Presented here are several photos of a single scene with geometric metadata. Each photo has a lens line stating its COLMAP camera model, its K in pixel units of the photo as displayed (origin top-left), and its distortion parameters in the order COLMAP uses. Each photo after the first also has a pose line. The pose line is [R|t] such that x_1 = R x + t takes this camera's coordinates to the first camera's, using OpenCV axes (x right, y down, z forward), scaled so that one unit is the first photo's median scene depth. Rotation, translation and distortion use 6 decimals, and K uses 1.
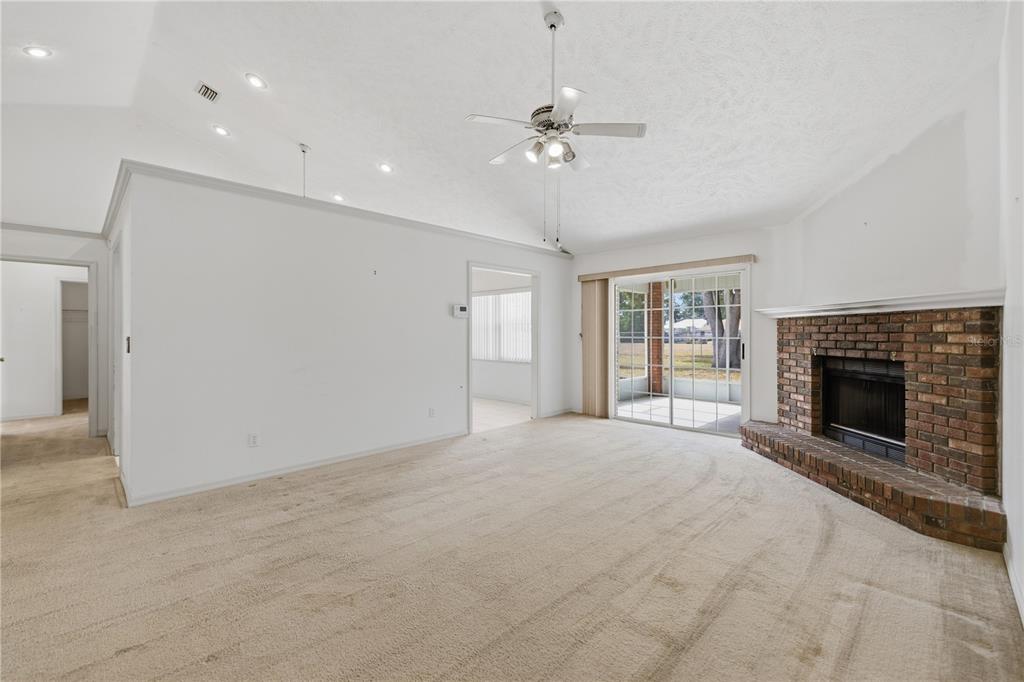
lens RADIAL K [[436.0, 0, 511.5], [0, 436.0, 334.7], [0, 0, 1]] dist [0.003808, 0.000271]
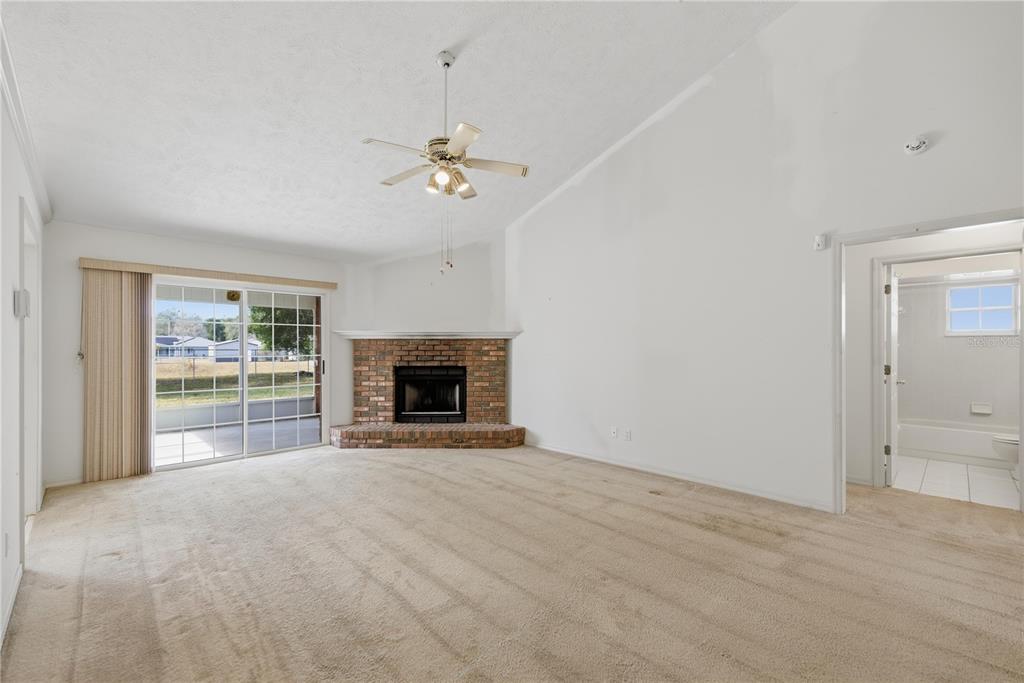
lens RADIAL K [[436.0, 0, 511.5], [0, 436.0, 346.4], [0, 0, 1]] dist [0.003808, 0.000271]
pose [[0.005143, 0.007794, 0.999956, -0.787460], [0.004921, 0.999957, -0.007819, -0.005220], [-0.999975, 0.004961, 0.005105, 0.680710]]
